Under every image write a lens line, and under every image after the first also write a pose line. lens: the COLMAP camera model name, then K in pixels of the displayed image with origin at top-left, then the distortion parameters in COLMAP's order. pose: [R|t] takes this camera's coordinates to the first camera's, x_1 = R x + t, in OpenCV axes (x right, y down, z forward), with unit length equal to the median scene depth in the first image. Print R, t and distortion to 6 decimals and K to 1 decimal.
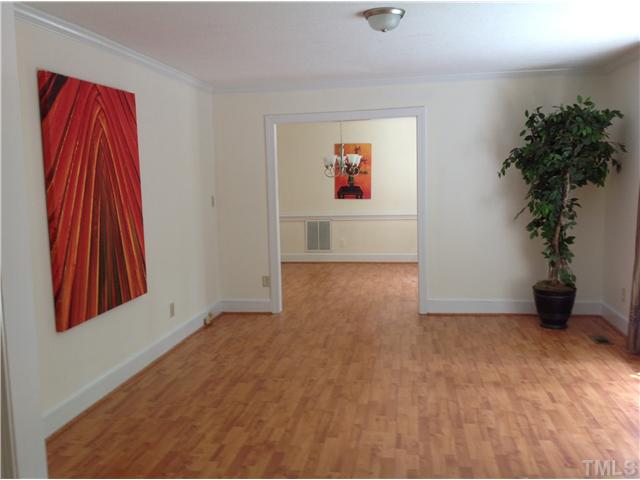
lens RADIAL K [[501.9, 0, 319.6], [0, 501.9, 239.2], [0, 0, 1]] dist [-0.077891, 0.002901]
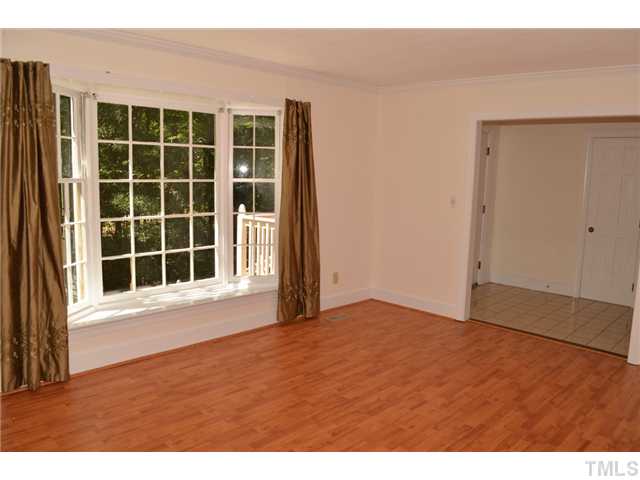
lens RADIAL K [[501.9, 0, 323.2], [0, 501.9, 242.2], [0, 0, 1]] dist [-0.077891, 0.002901]
pose [[-0.801197, -0.077073, 0.593416, -0.315011], [0.064444, 0.974790, 0.213615, -0.227554], [-0.594920, 0.209390, -0.776032, 1.891111]]
